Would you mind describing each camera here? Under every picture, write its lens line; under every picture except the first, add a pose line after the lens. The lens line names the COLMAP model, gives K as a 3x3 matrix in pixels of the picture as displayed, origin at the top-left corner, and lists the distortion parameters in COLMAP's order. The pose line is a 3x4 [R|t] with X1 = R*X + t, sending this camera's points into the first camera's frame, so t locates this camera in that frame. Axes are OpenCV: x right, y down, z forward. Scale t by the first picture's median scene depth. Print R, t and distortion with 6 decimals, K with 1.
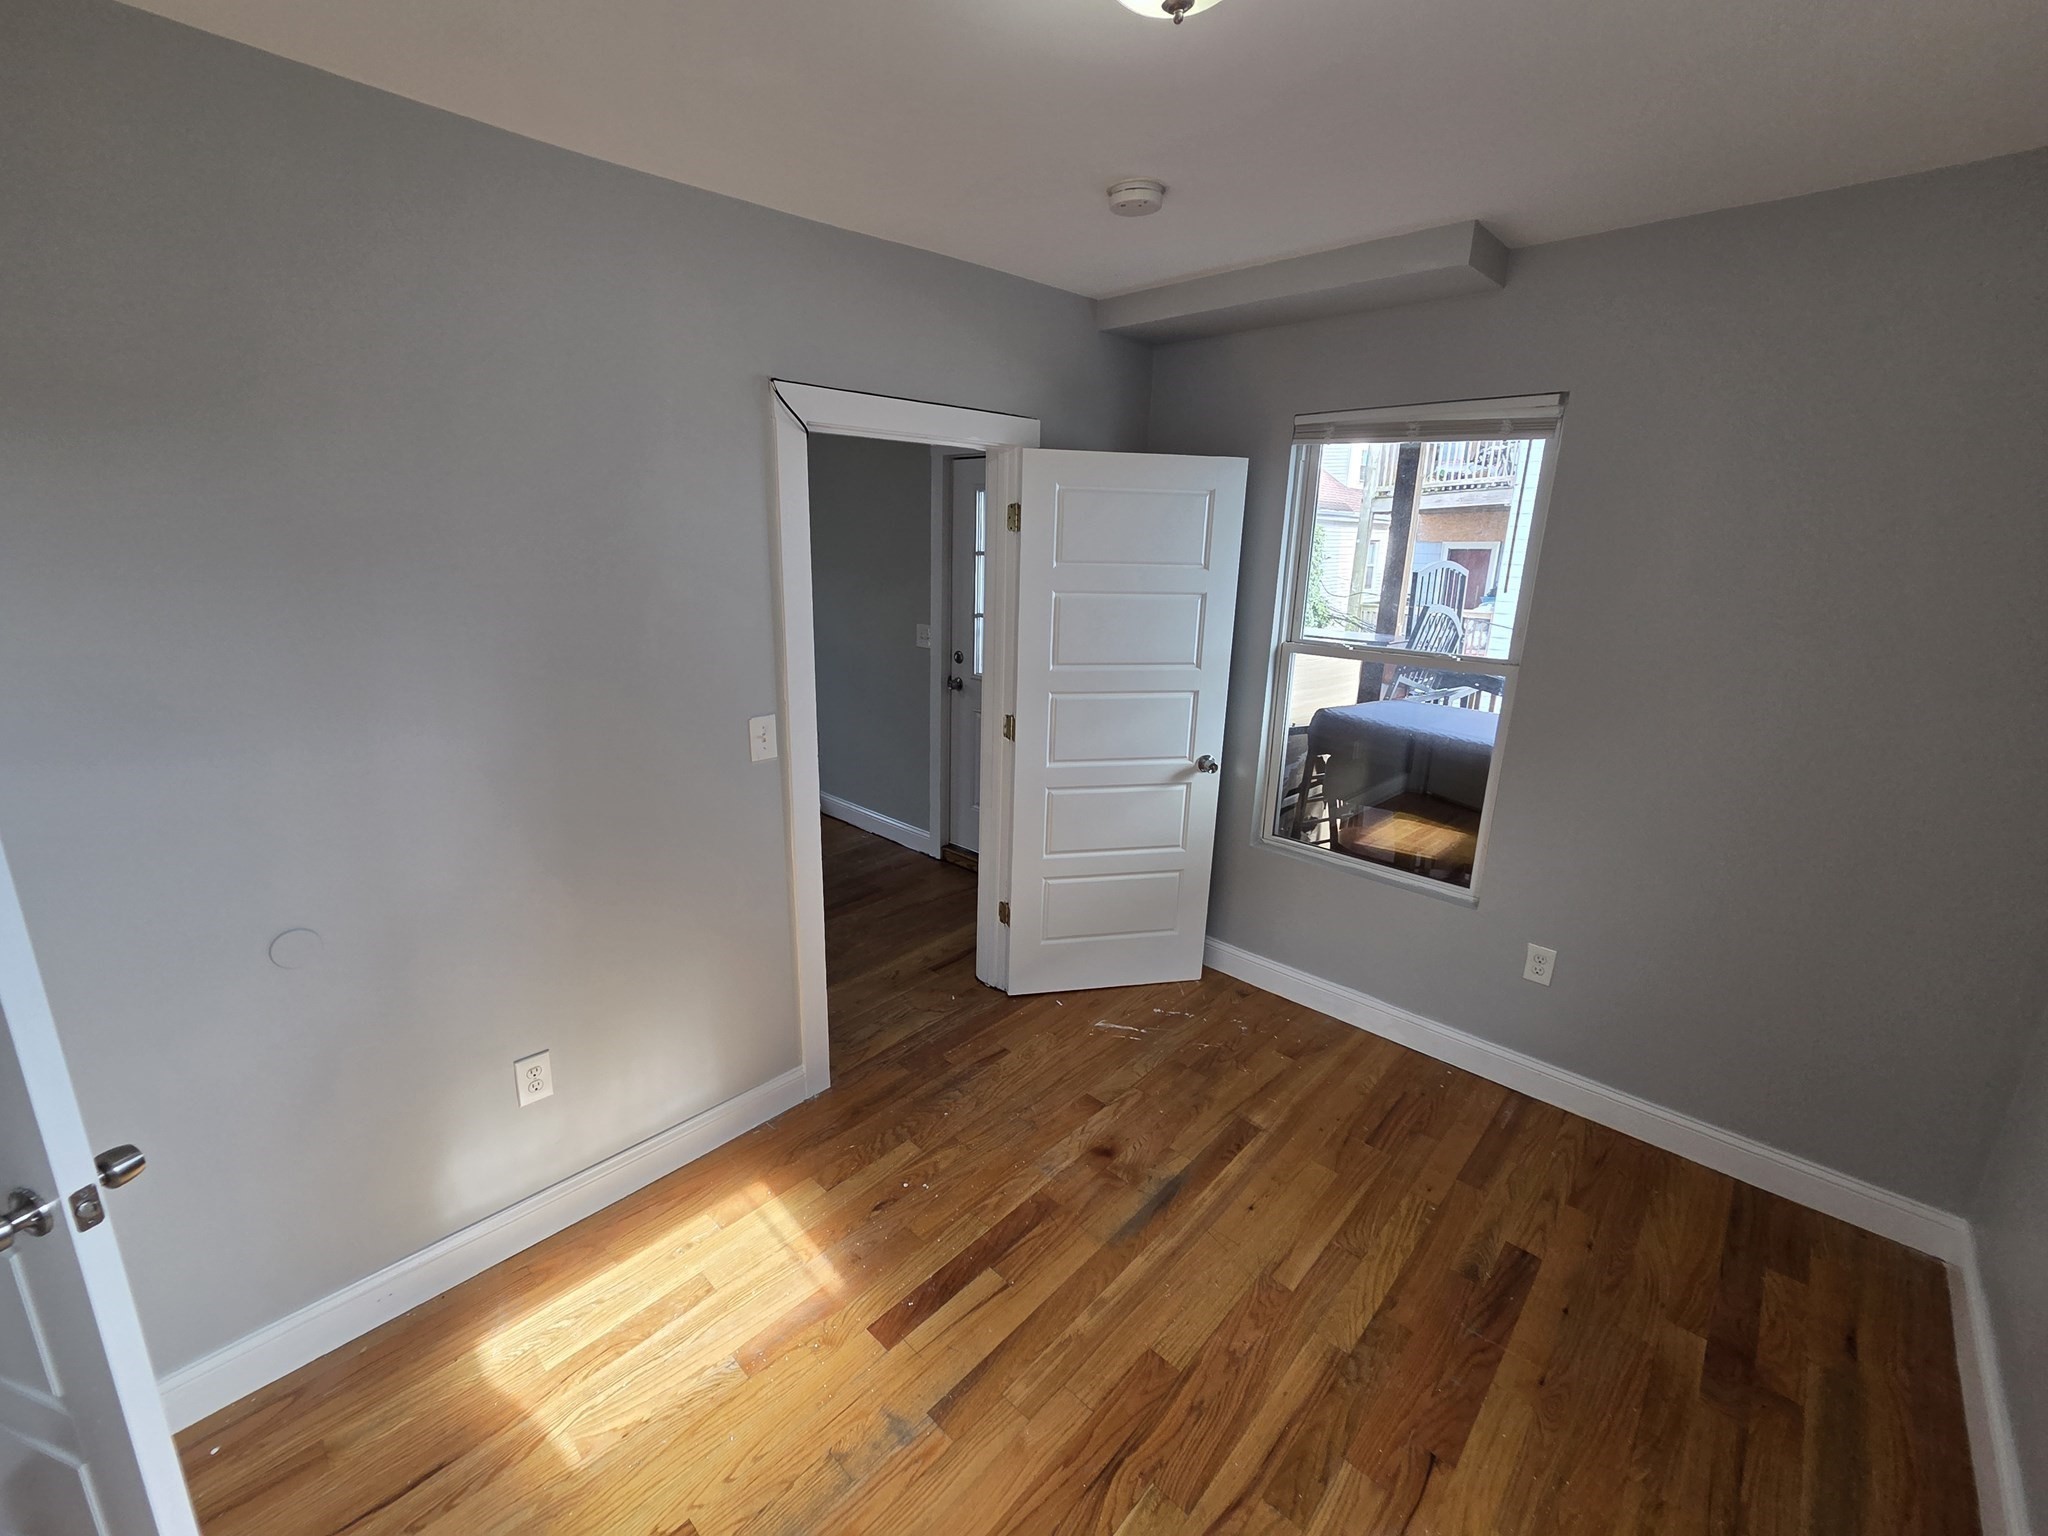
lens RADIAL K [[855.8, 0, 1001.4], [0, 855.8, 763.7], [0, 0, 1]] dist [0.002211, 0.000609]
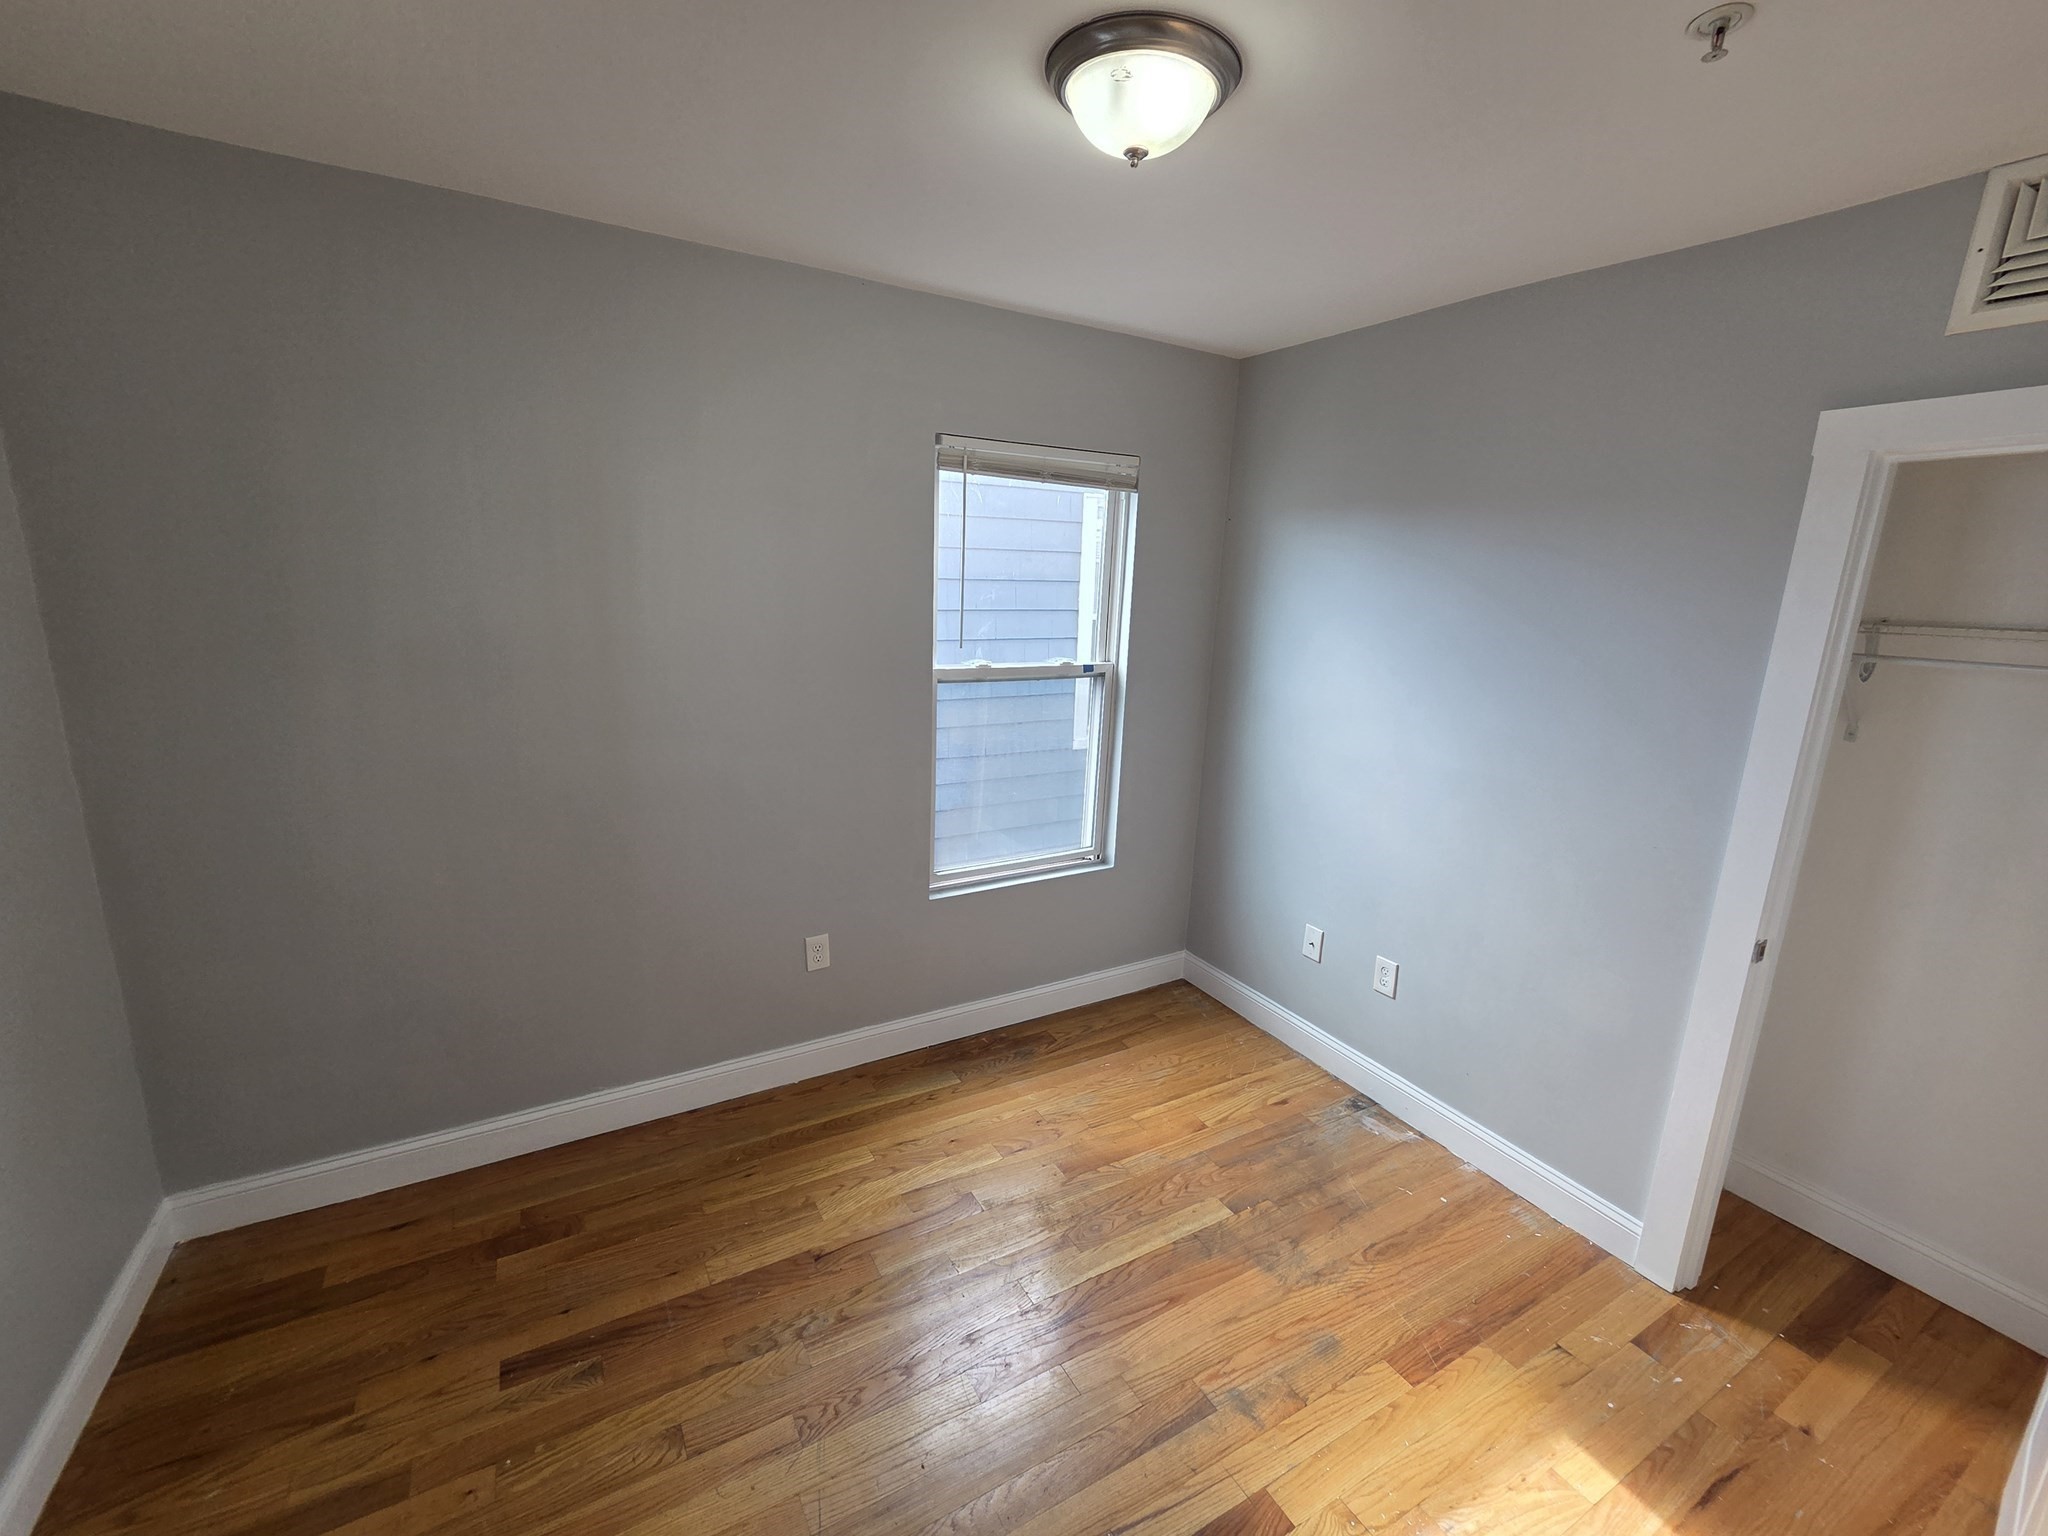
lens RADIAL K [[855.8, 0, 1001.4], [0, 855.8, 763.7], [0, 0, 1]] dist [0.002211, 0.000609]
pose [[-0.954001, -0.121709, 0.273986, -0.024461], [0.016859, 0.890664, 0.454348, -0.396182], [-0.299328, 0.438068, -0.847643, 1.490873]]
